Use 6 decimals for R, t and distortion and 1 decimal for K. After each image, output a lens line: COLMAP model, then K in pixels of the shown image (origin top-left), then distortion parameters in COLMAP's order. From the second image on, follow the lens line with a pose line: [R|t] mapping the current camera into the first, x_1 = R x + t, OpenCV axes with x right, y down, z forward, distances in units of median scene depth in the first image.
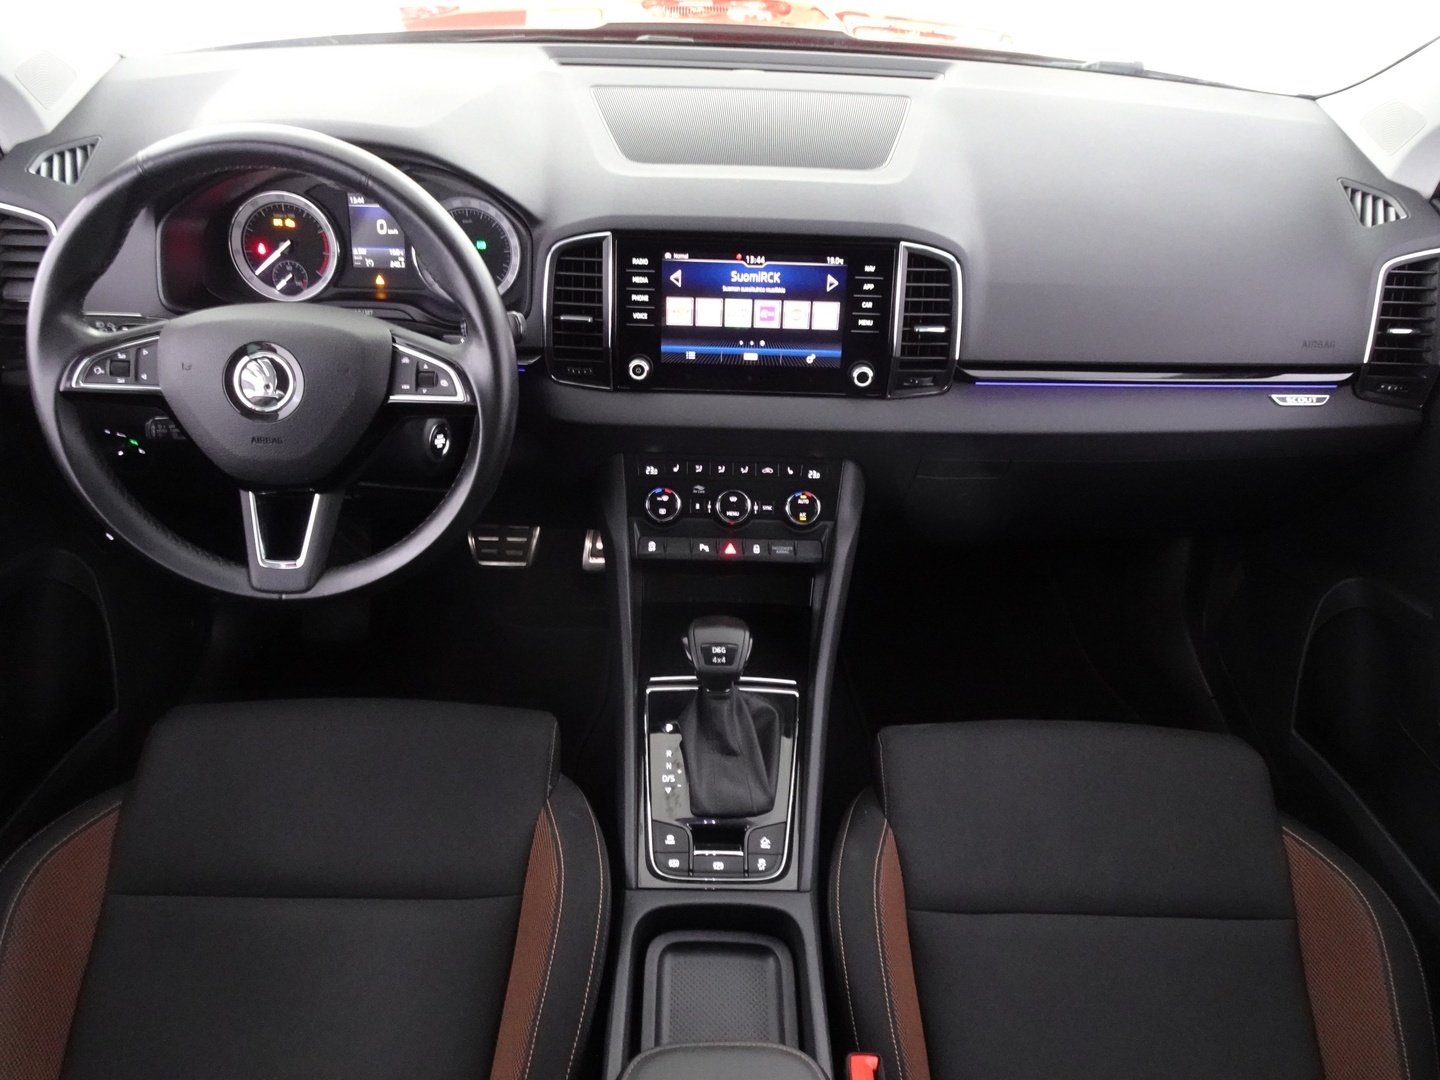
lens RADIAL K [[1049.1, 0, 732.3], [0, 1049.1, 541.7], [0, 0, 1]] dist [0.012093, 0.000682]
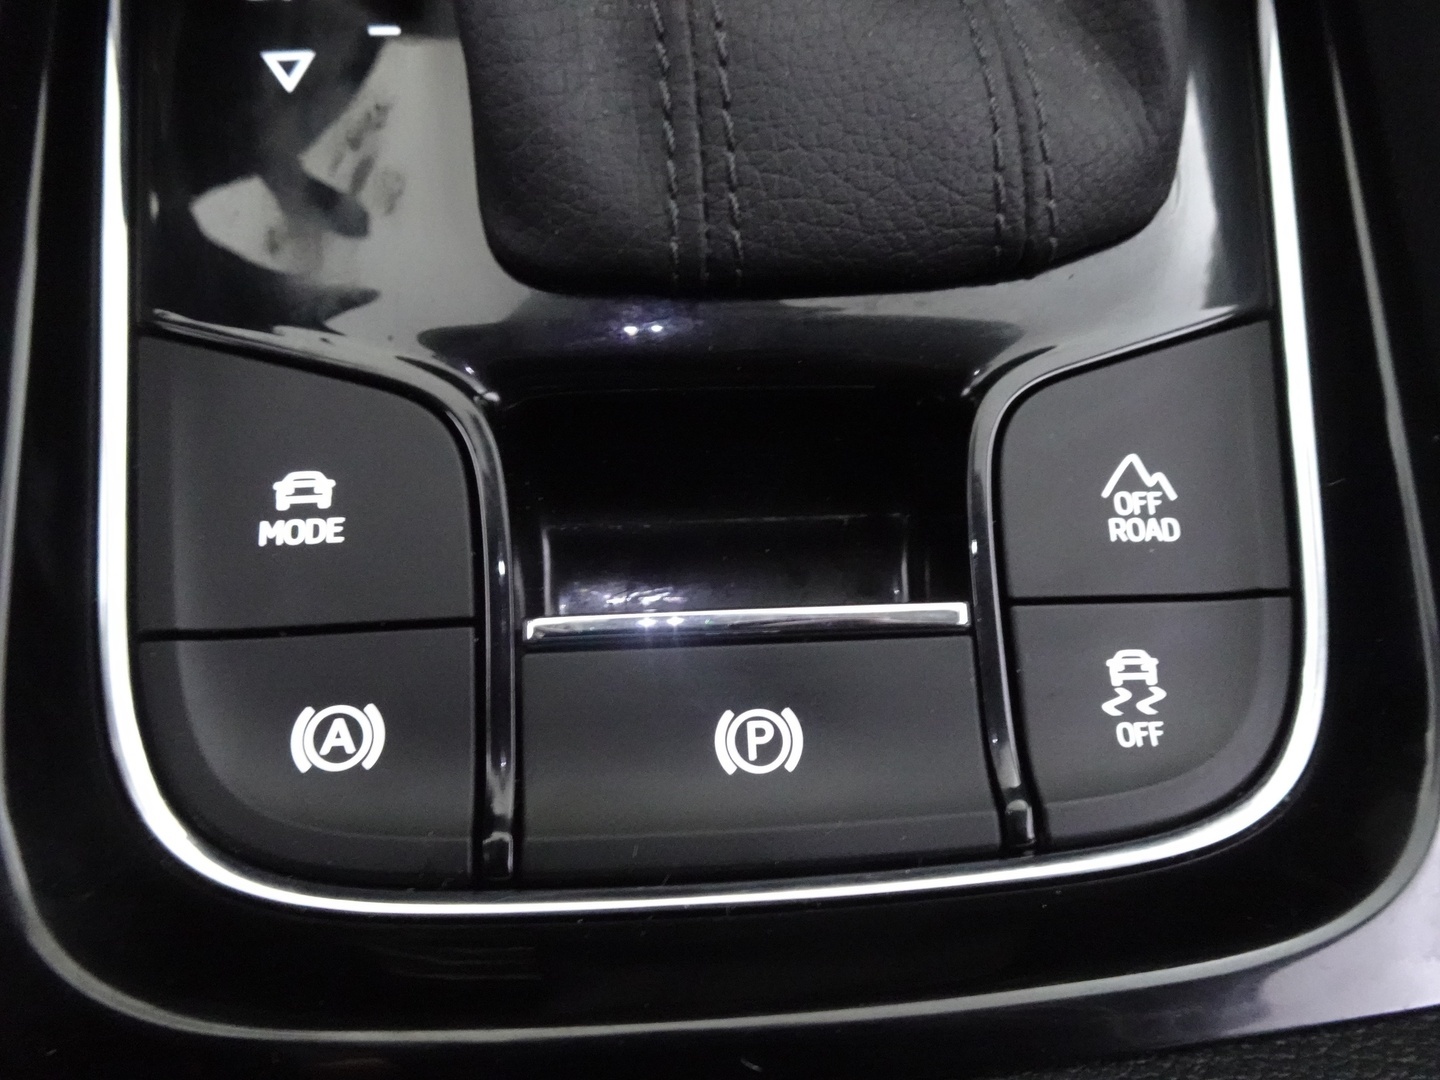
lens RADIAL K [[1049.1, 0, 718.3], [0, 1049.1, 543.7], [0, 0, 1]] dist [0.012093, 0.000682]
pose [[0.997236, -0.038706, 0.063427, -0.022273], [0.003956, 0.880056, 0.474854, 0.225039], [-0.074199, -0.473291, 0.877776, 0.859402]]
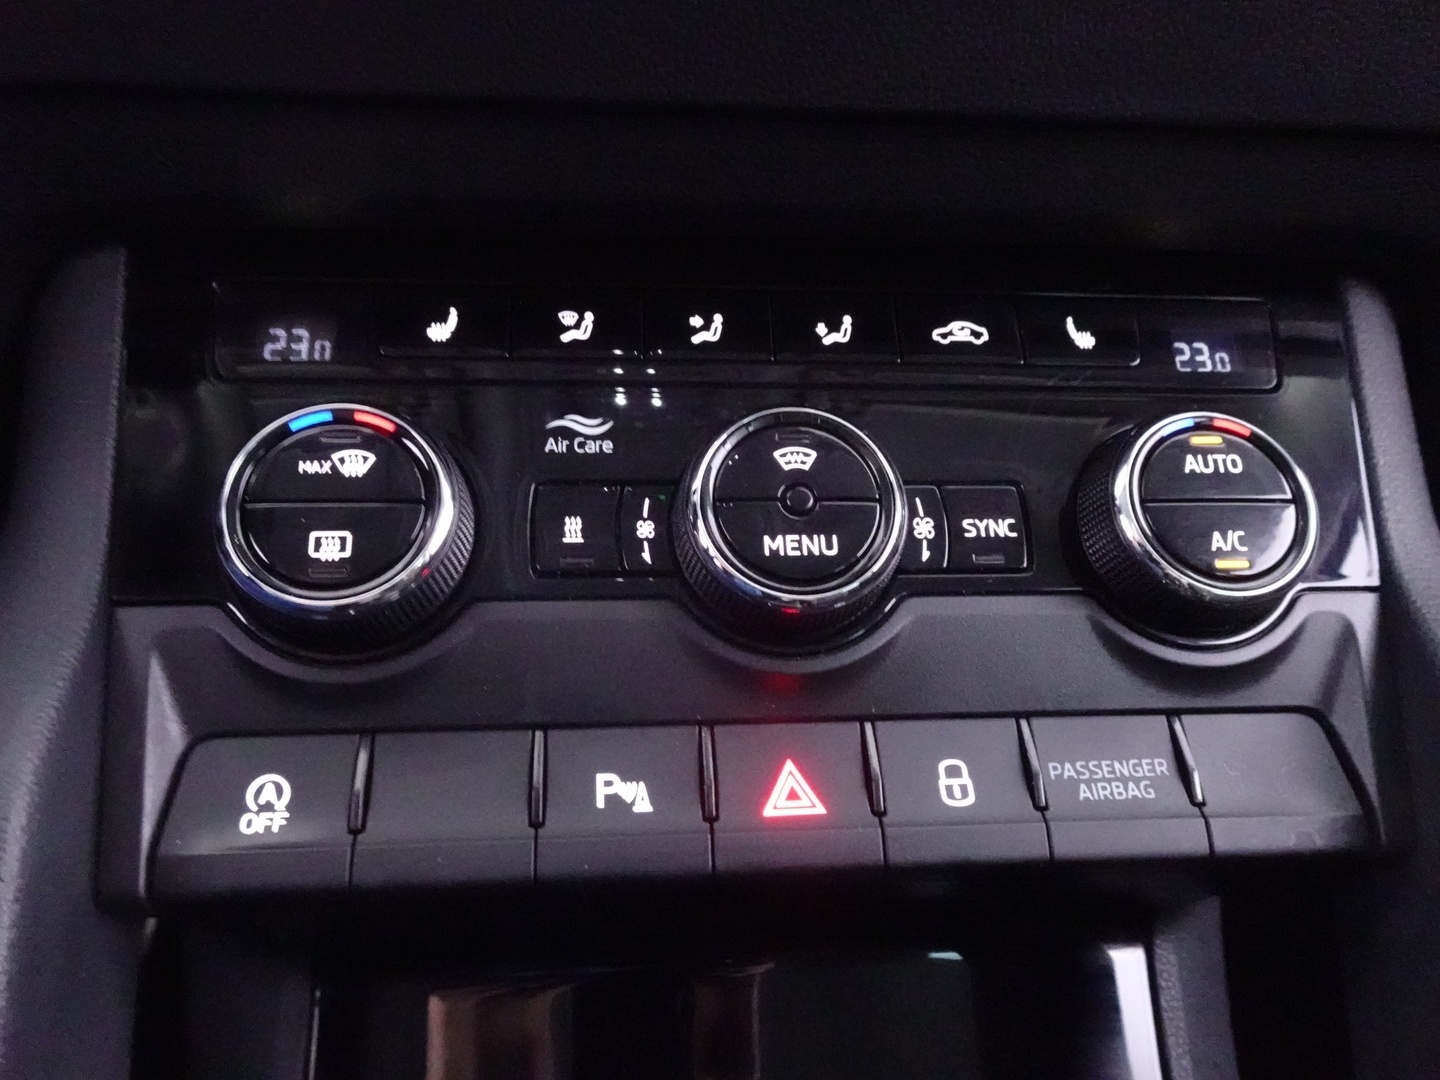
lens RADIAL K [[1049.1, 0, 719.4], [0, 1049.1, 535.5], [0, 0, 1]] dist [0.012093, 0.000682]
pose [[0.996076, -0.038330, 0.079769, -0.025224], [0.061749, 0.946694, -0.316161, 0.021005], [-0.063398, 0.319846, 0.945346, 0.908393]]
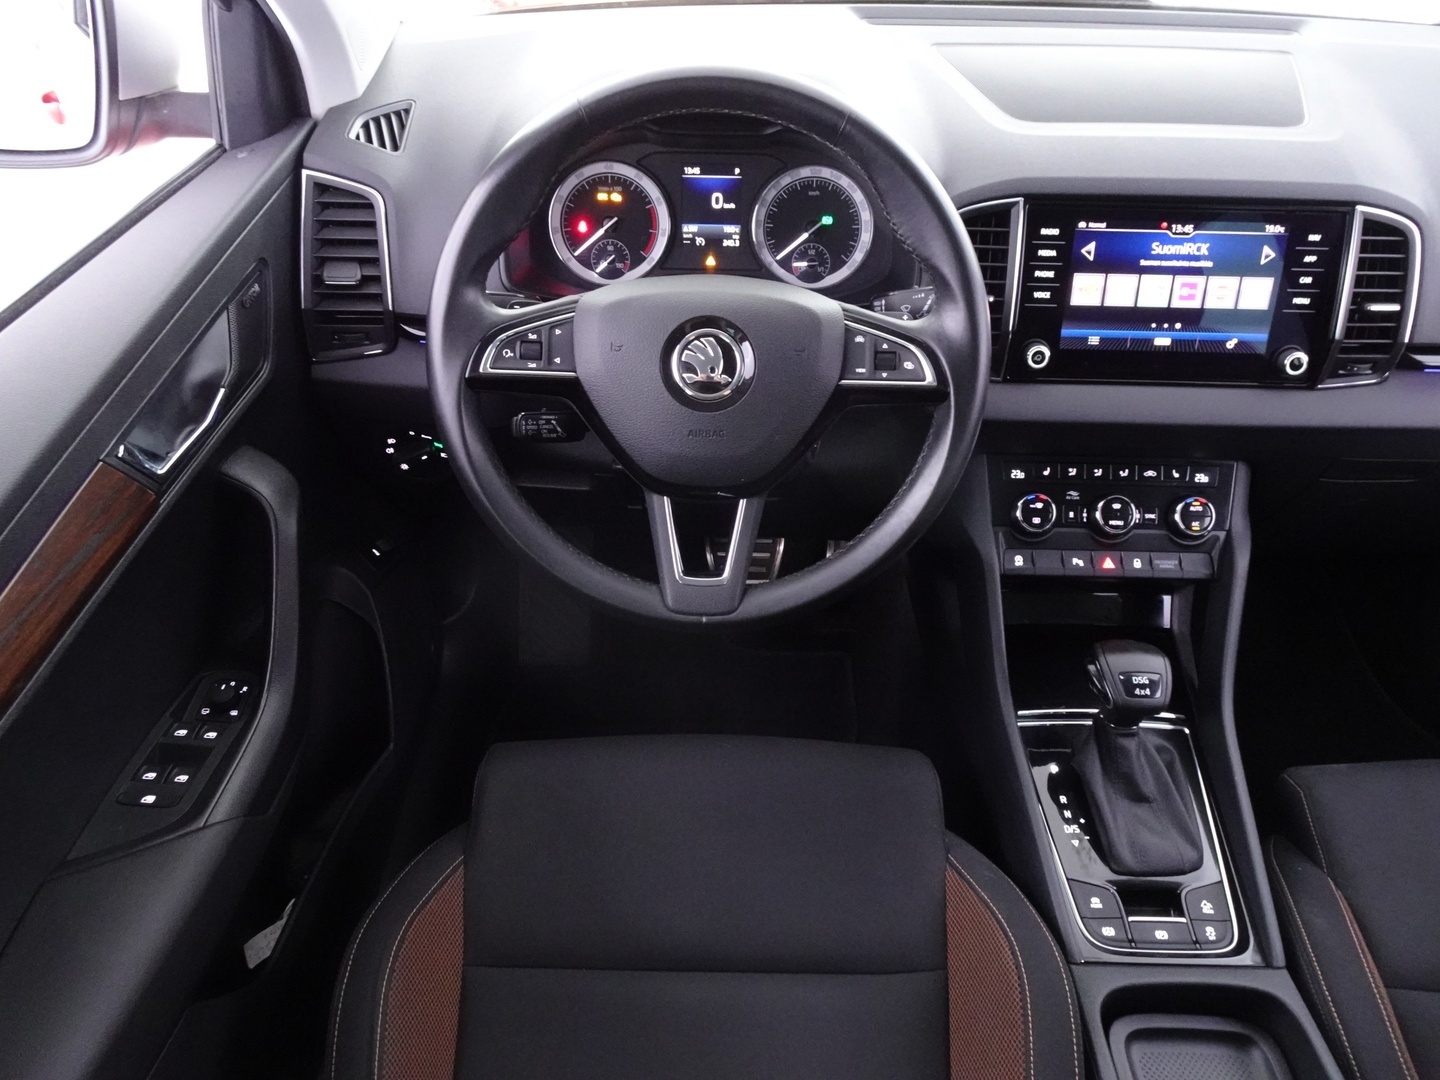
lens RADIAL K [[1049.1, 0, 732.0], [0, 1049.1, 540.0], [0, 0, 1]] dist [0.012093, 0.000682]
pose [[0.999879, -0.002772, -0.015295, -0.325825], [0.002473, 0.999806, -0.019558, 0.004231], [0.015346, 0.019518, 0.999692, 0.127092]]
